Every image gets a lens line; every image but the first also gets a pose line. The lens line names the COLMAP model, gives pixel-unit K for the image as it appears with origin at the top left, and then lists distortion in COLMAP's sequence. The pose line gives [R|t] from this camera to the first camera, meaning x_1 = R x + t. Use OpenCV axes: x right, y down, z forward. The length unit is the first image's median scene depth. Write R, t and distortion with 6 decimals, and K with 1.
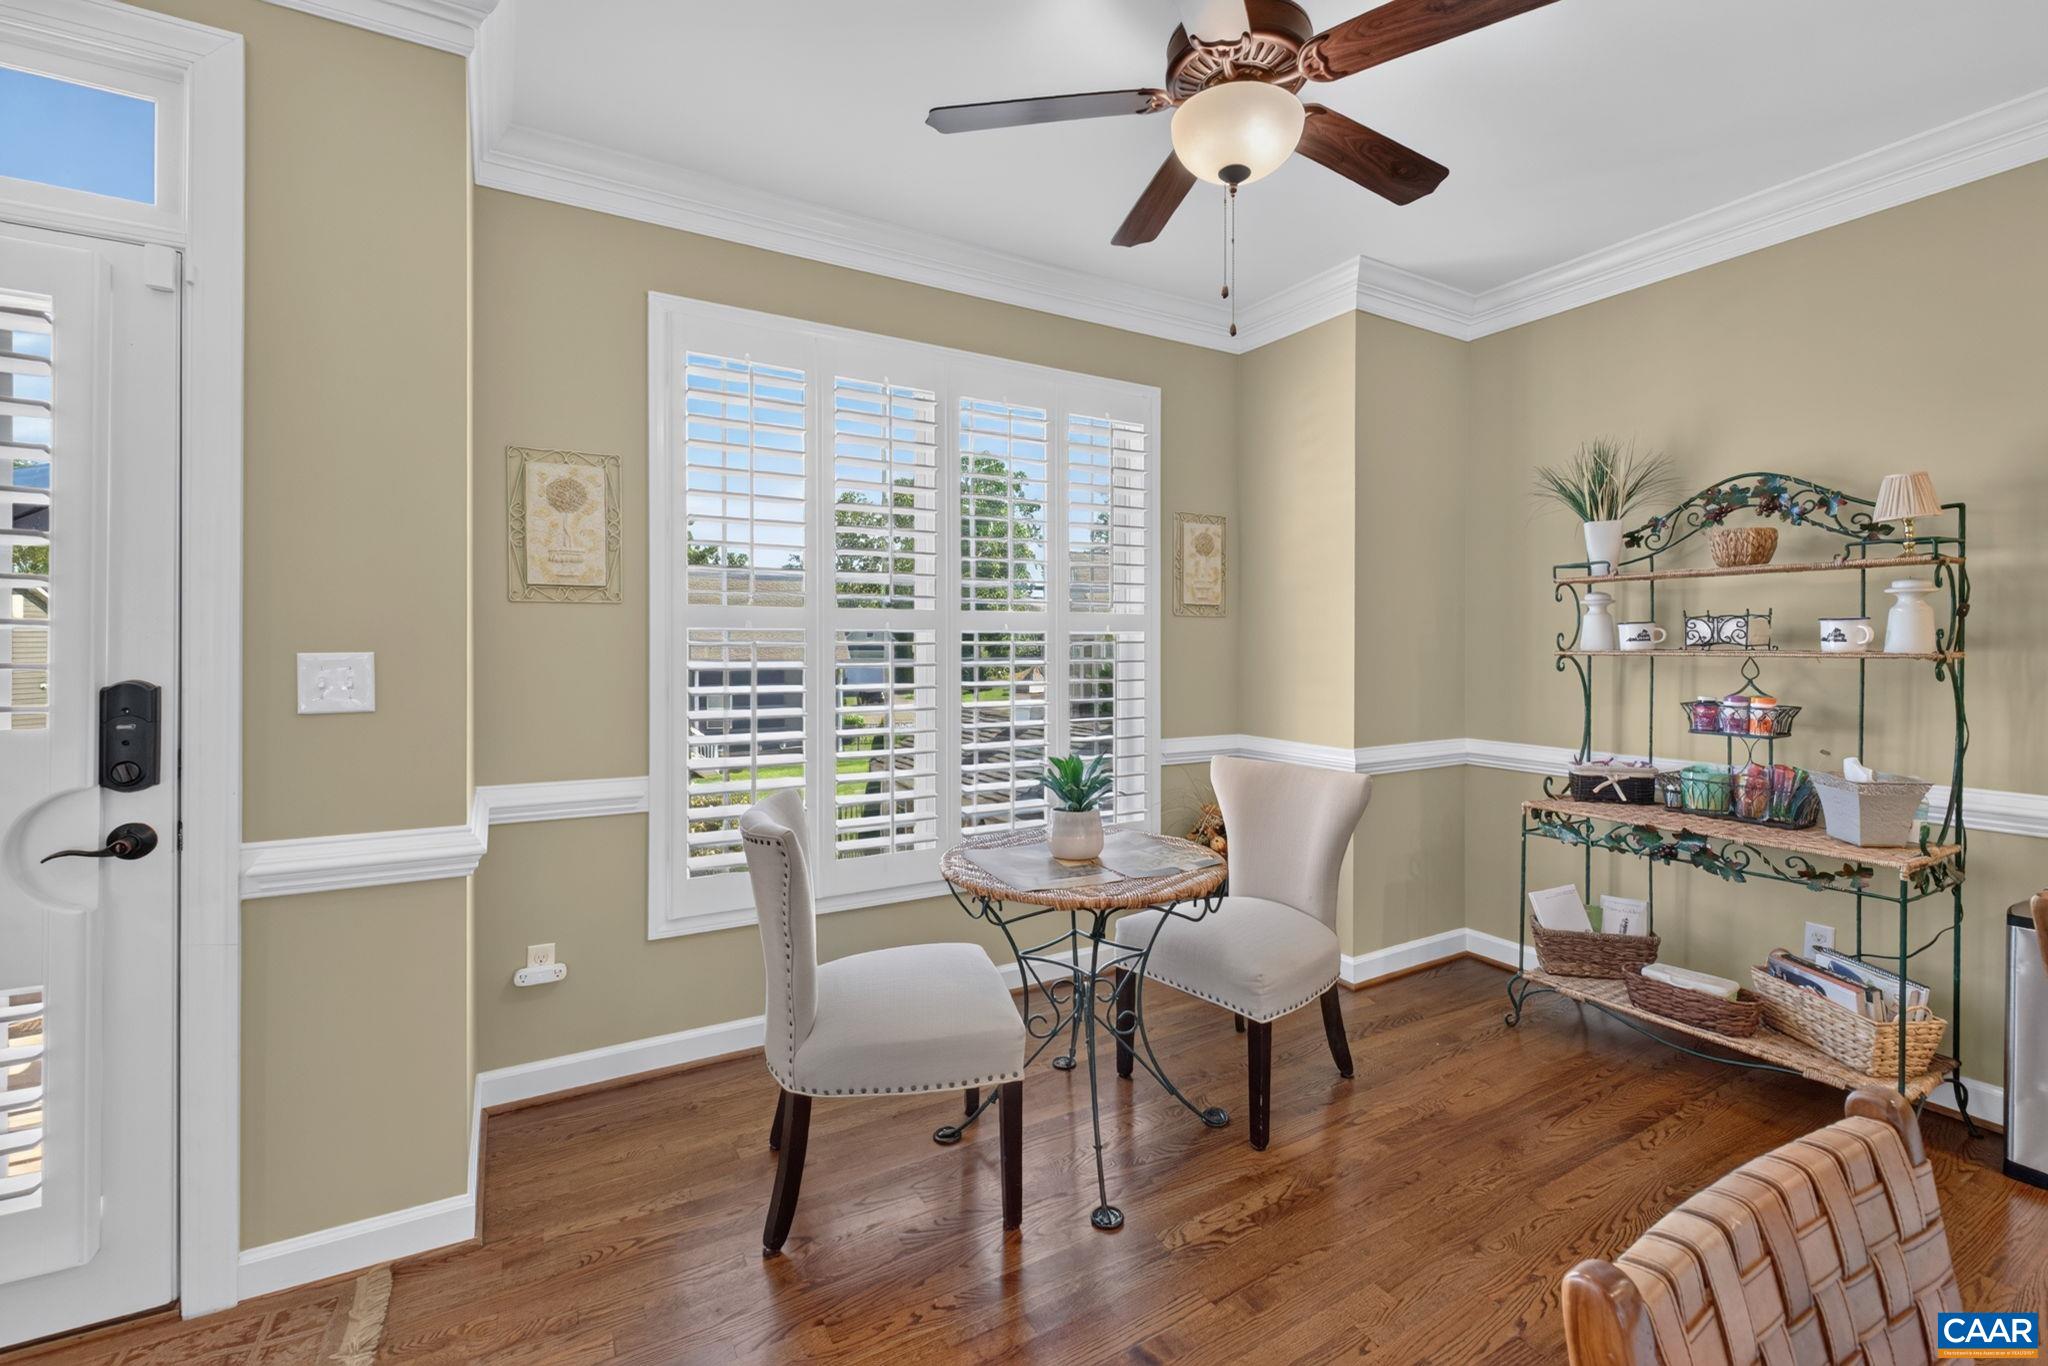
lens RADIAL K [[866.0, 0, 1025.8], [0, 866.0, 654.0], [0, 0, 1]] dist [-0.000234, -0.000218]
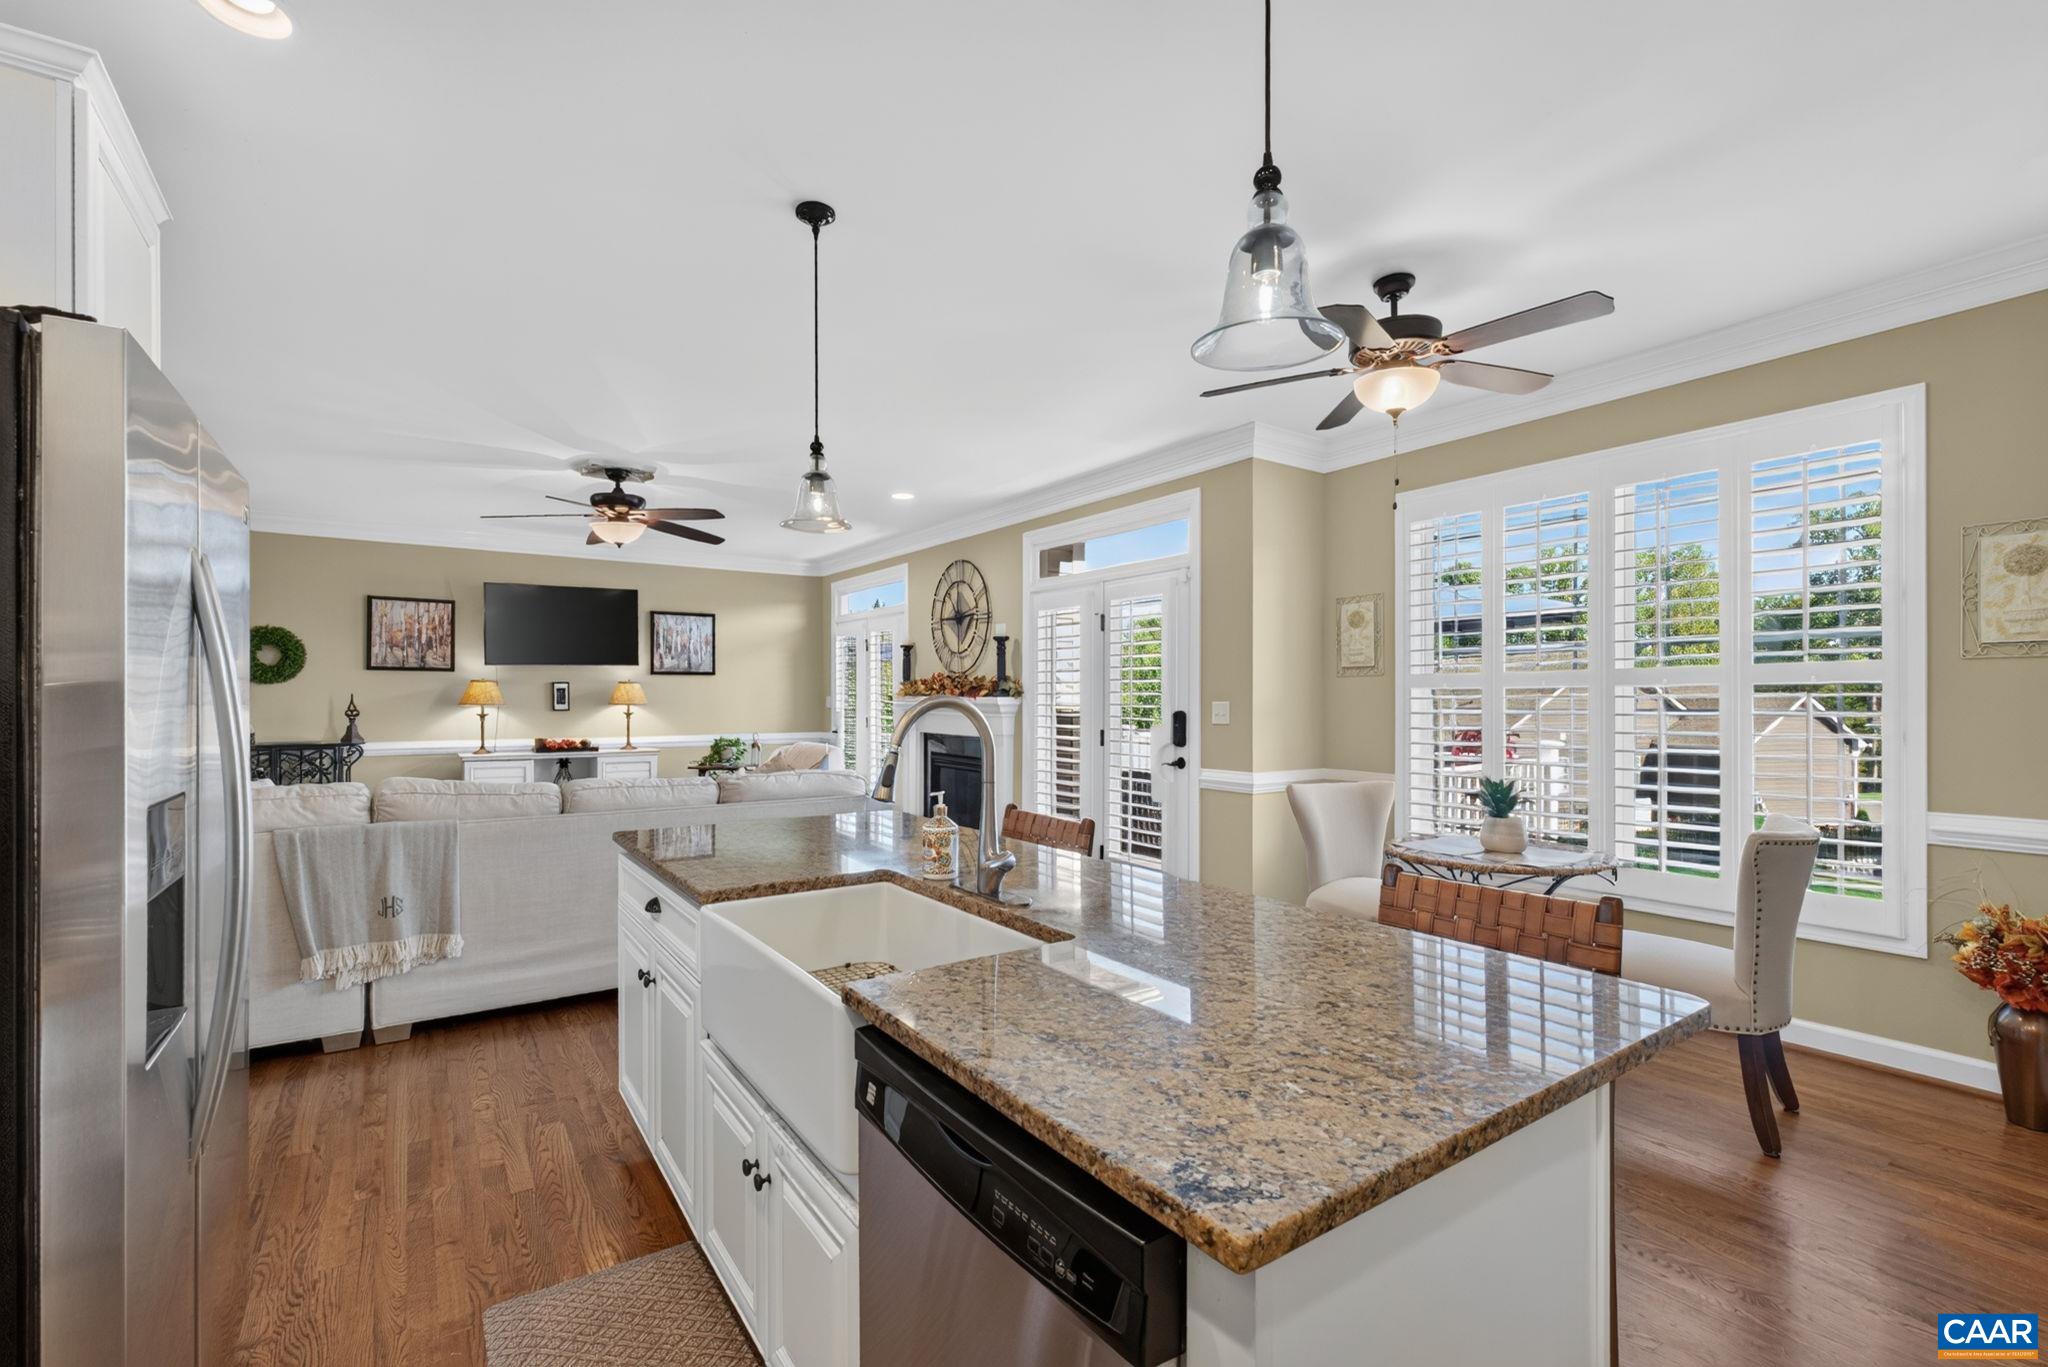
lens RADIAL K [[894.2, 0, 1024.0], [0, 894.2, 683.5], [0, 0, 1]] dist [0.001996, 0.000037]
pose [[0.082111, -0.019495, -0.996433, 1.319247], [-0.006433, 0.999777, -0.020091, 0.000601], [0.996602, 0.008060, 0.081967, 0.113946]]
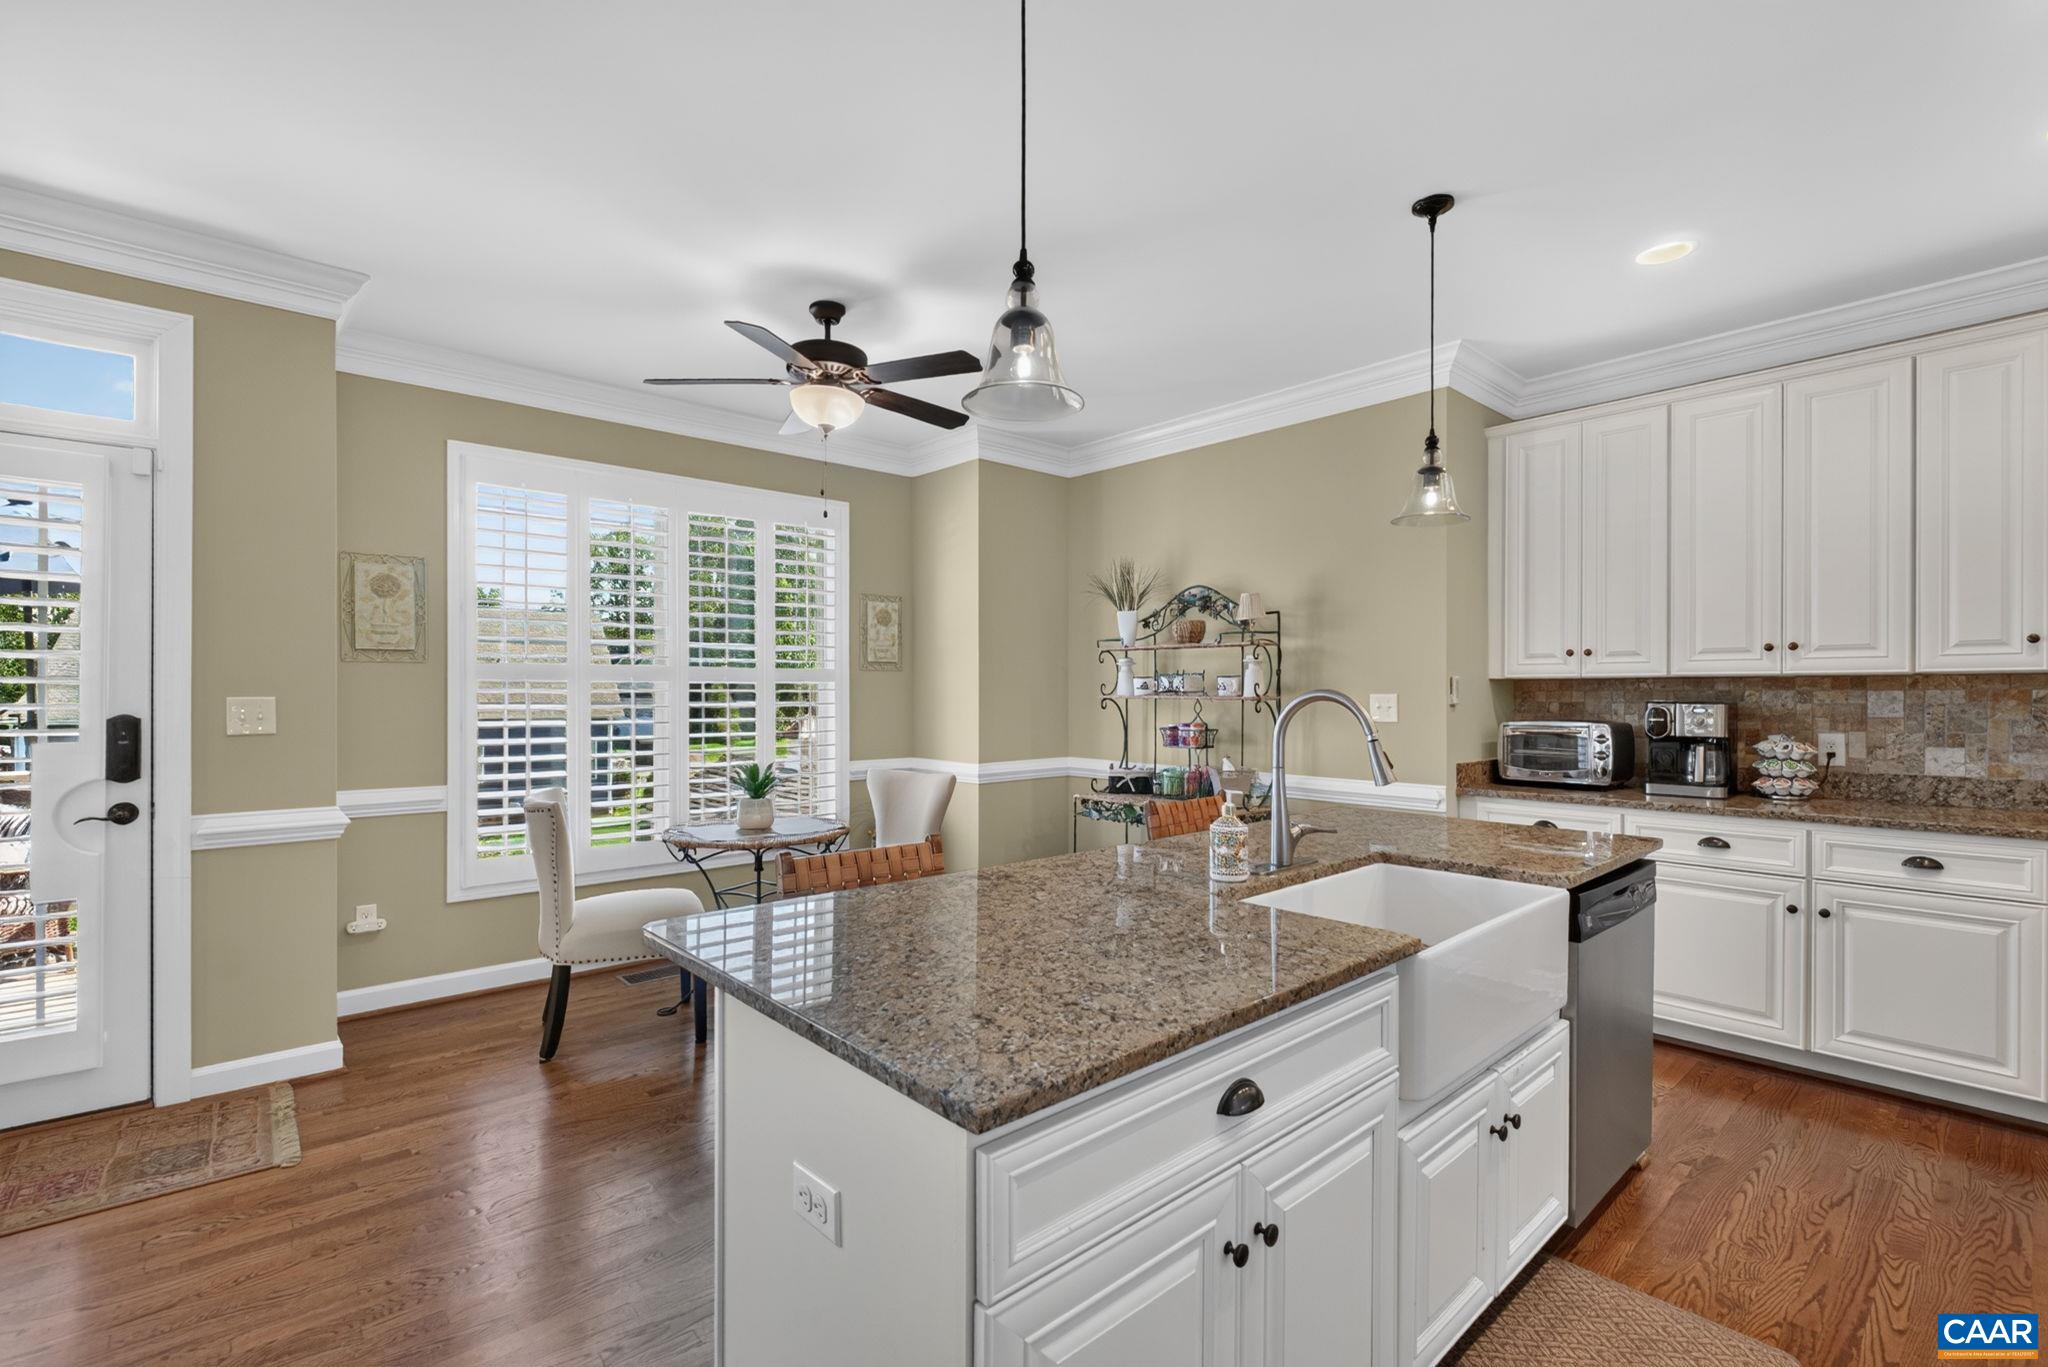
lens RADIAL K [[908.7, 0, 1008.1], [0, 908.7, 695.4], [0, 0, 1]] dist [-0.003529, -0.000913]
pose [[0.979727, -0.000831, 0.200336, 0.162844], [0.001578, 0.999992, -0.003571, 0.001528], [-0.200331, 0.003814, 0.979721, -0.633018]]
